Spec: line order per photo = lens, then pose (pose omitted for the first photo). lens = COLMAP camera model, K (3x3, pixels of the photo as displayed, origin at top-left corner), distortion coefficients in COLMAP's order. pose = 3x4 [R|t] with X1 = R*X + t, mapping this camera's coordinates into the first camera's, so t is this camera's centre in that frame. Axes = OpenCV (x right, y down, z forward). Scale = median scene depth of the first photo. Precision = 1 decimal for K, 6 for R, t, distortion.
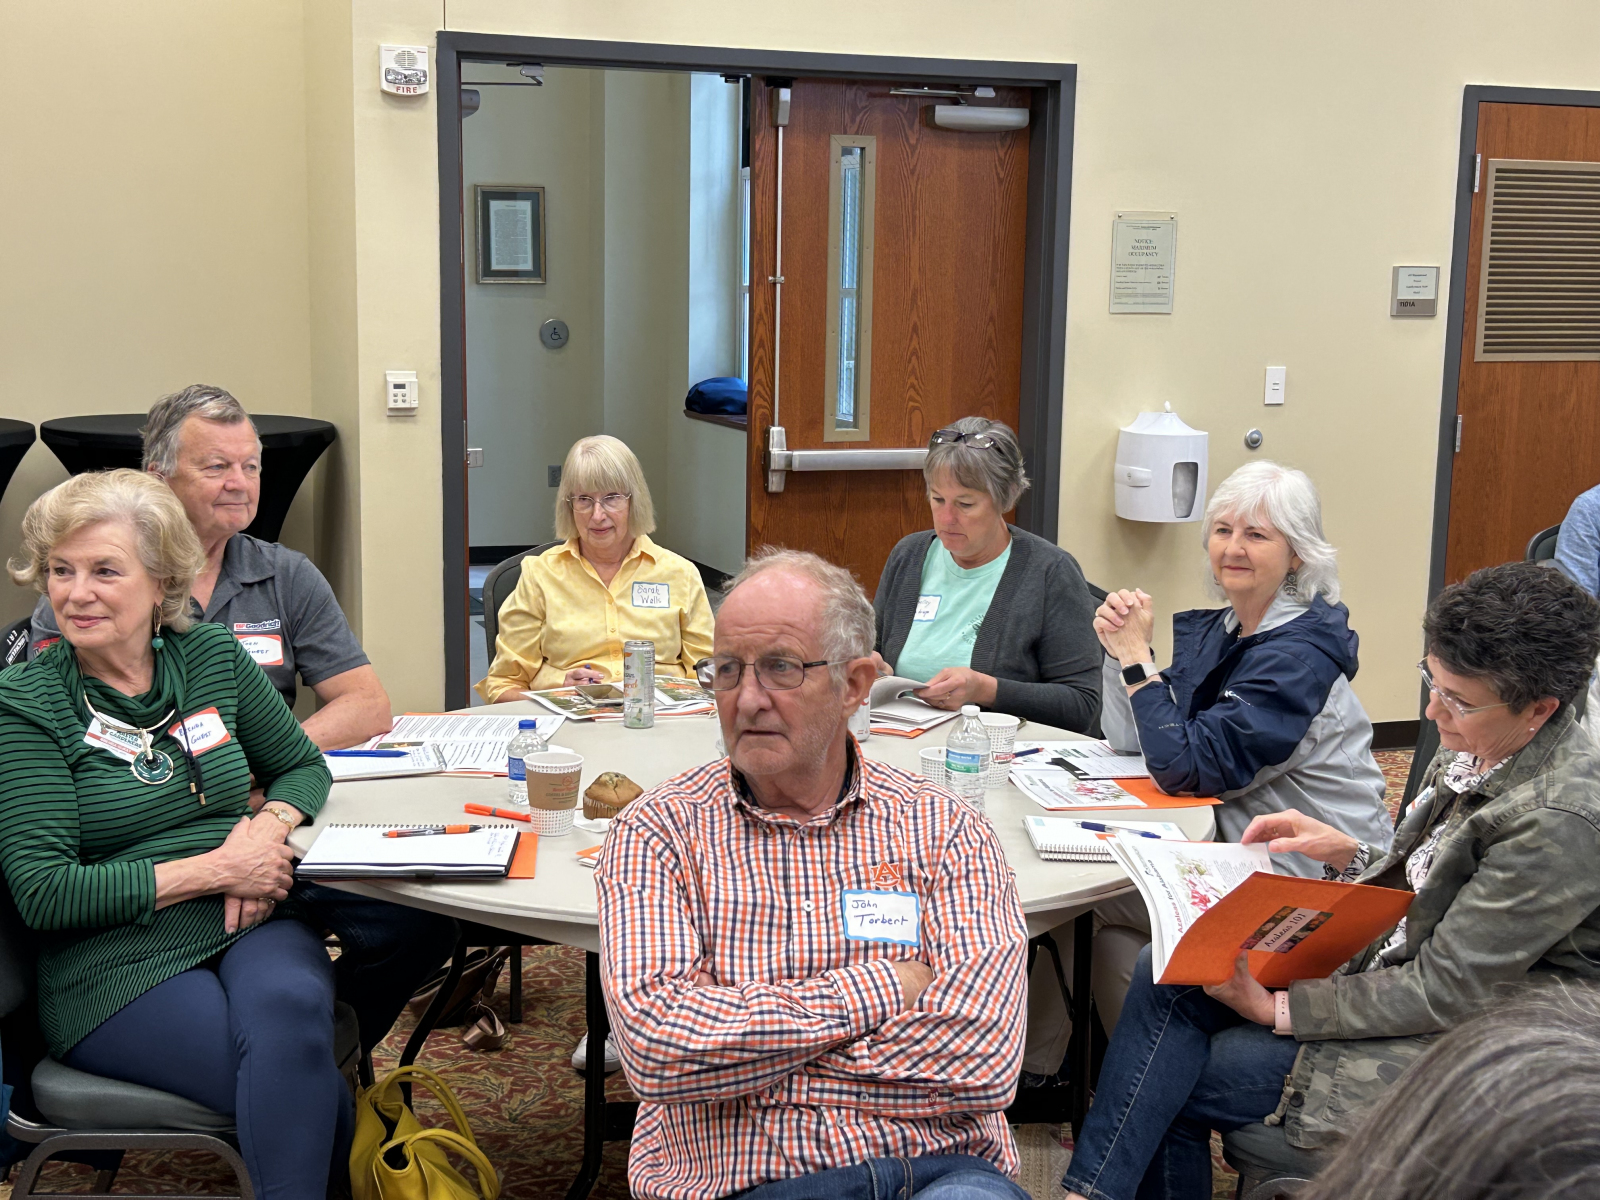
lens RADIAL K [[2115.4, 0, 800.0], [0, 2115.4, 600.0], [0, 0, 1]] dist [0.146042, -0.421274]
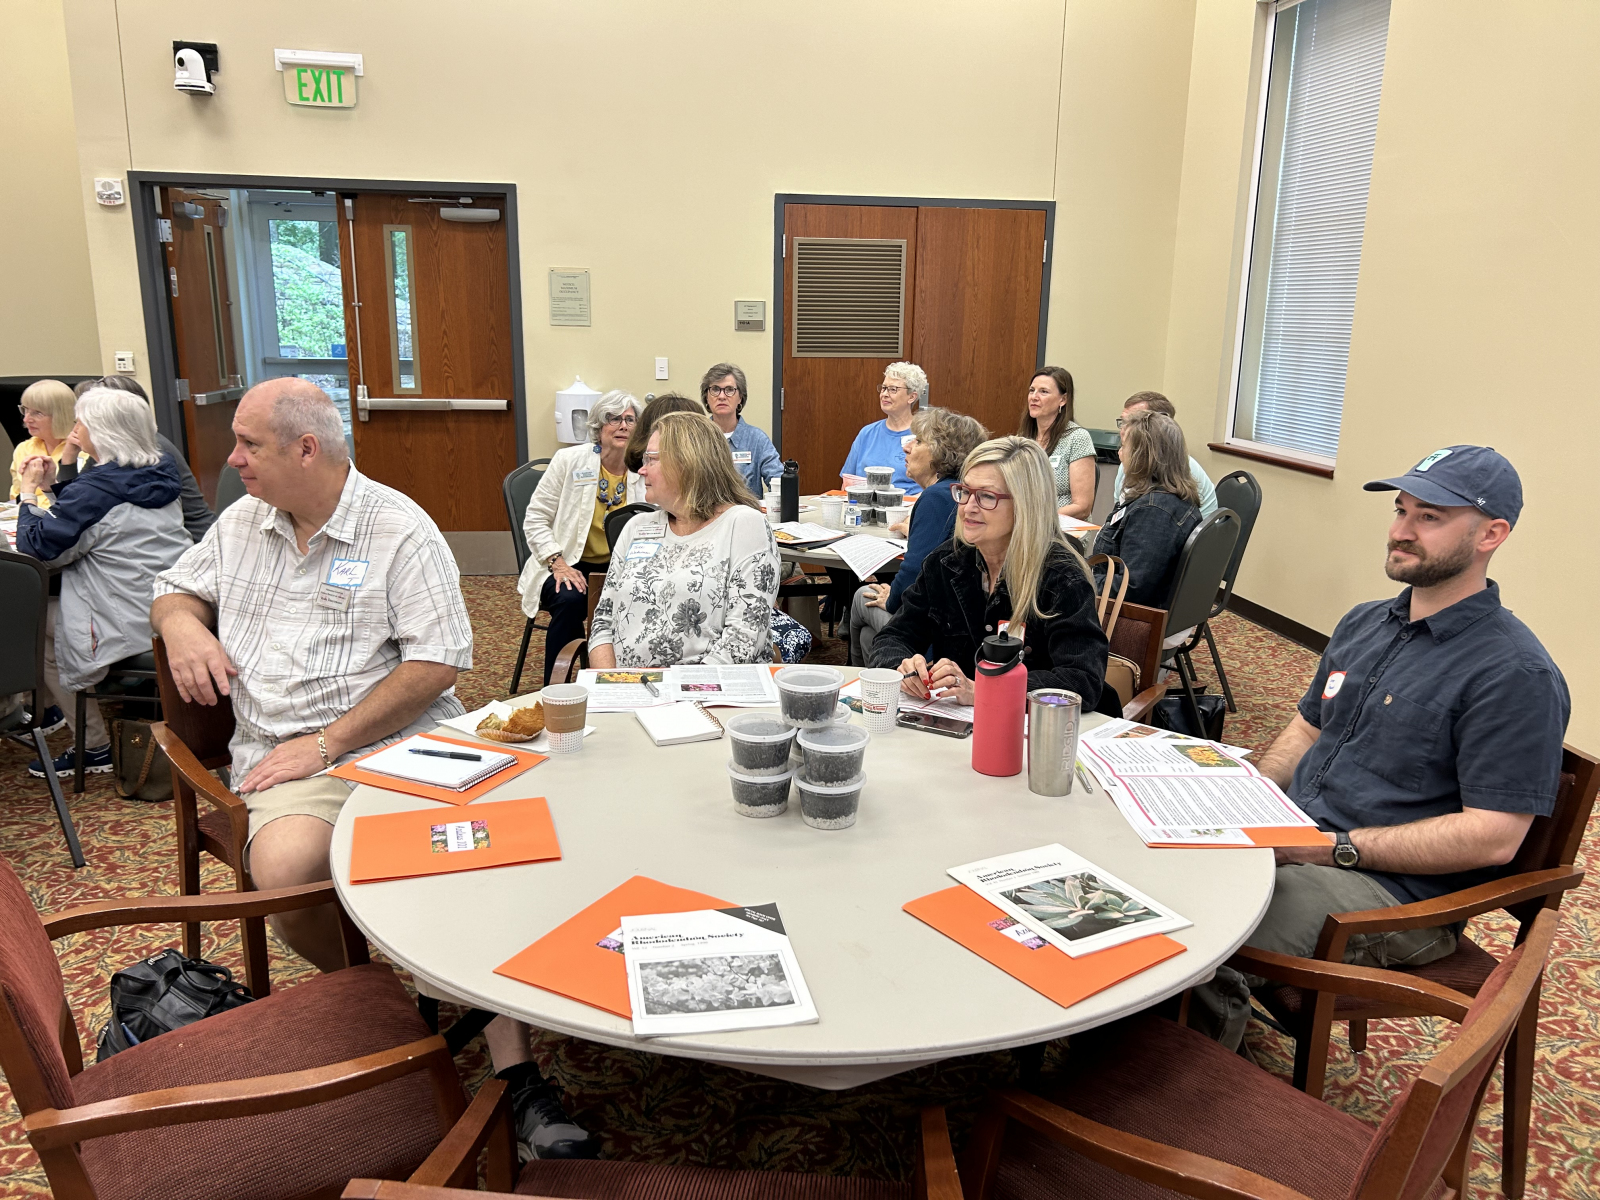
lens RADIAL K [[1206.9, 0, 800.0], [0, 1206.9, 600.0], [0, 0, 1]] dist [0.029382, -0.021733]
pose [[0.977556, 0.049341, -0.204817, 0.579493], [-0.033852, 0.996343, 0.078451, 0.008452], [0.207938, -0.069756, 0.975651, 0.034981]]
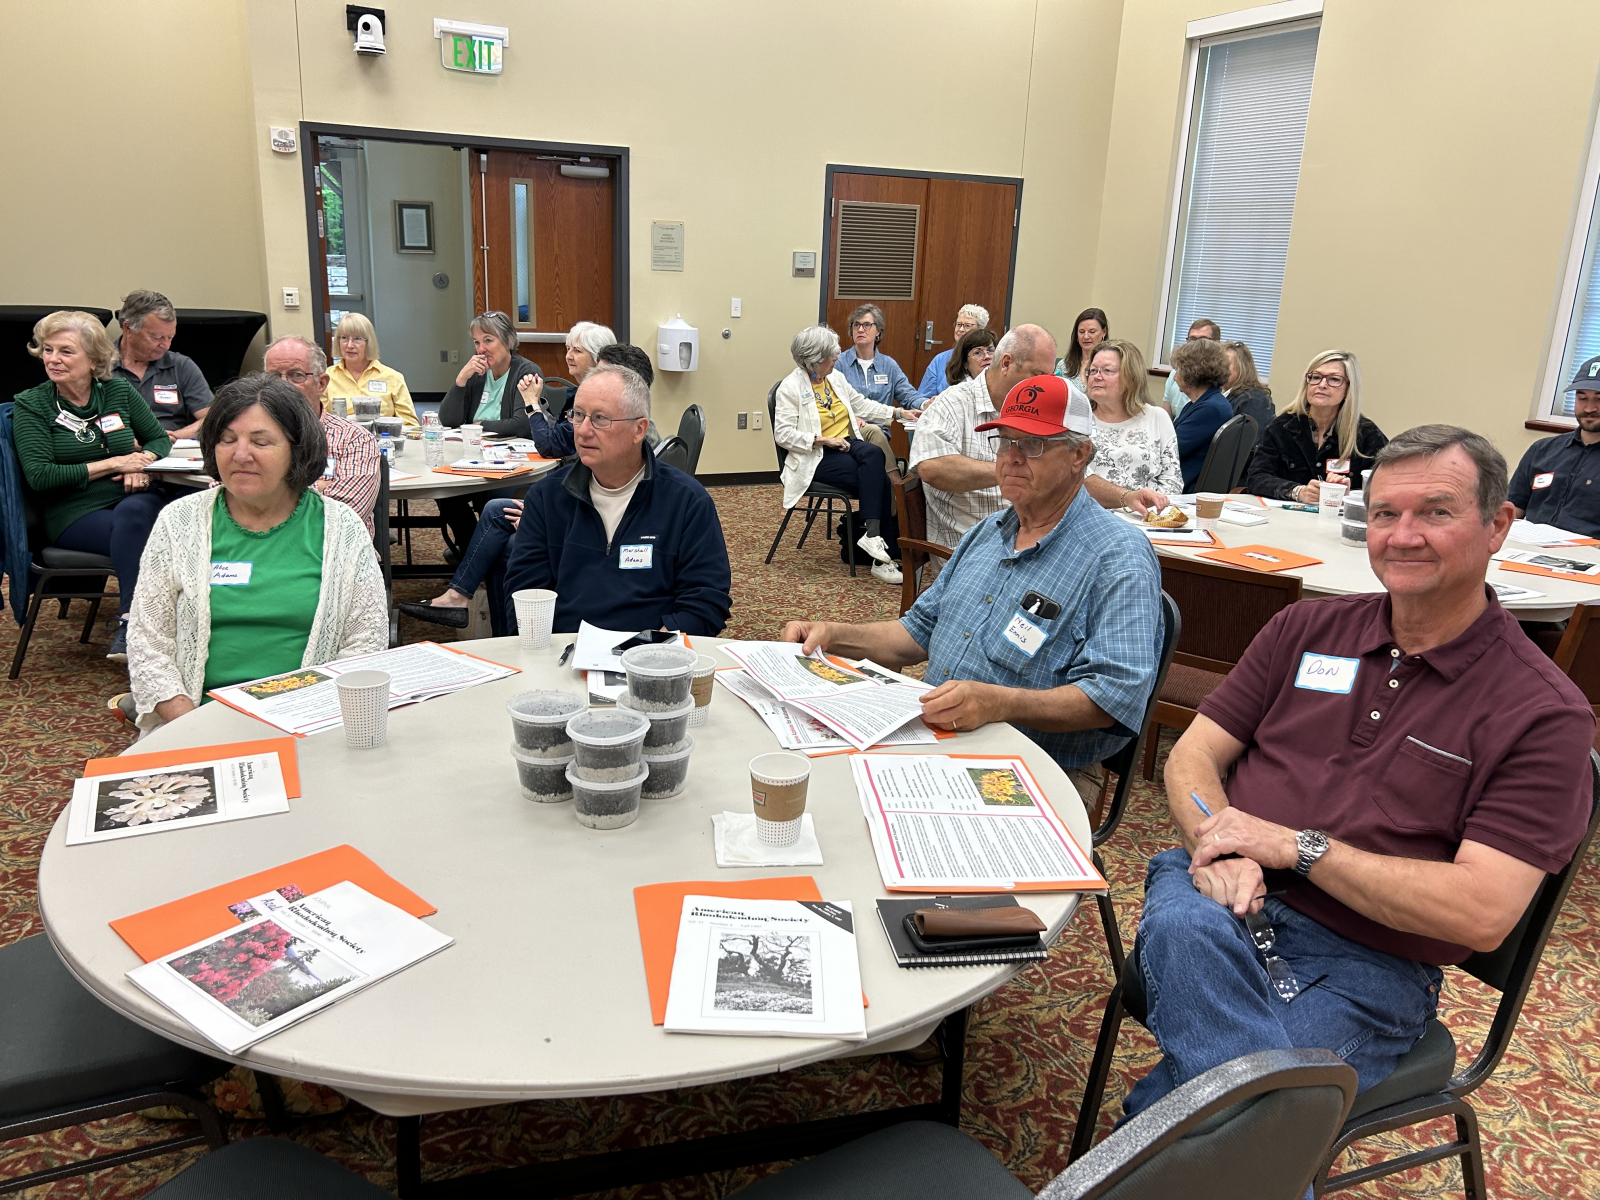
lens RADIAL K [[1162.2, 0, 781.3], [0, 1162.2, 596.9], [0, 0, 1]] dist [0.067548, -0.100526]
pose [[0.997083, -0.000022, 0.076319, 0.188632], [-0.009522, 0.992151, 0.124683, 0.043102], [-0.075722, -0.125046, 0.989257, -0.208215]]
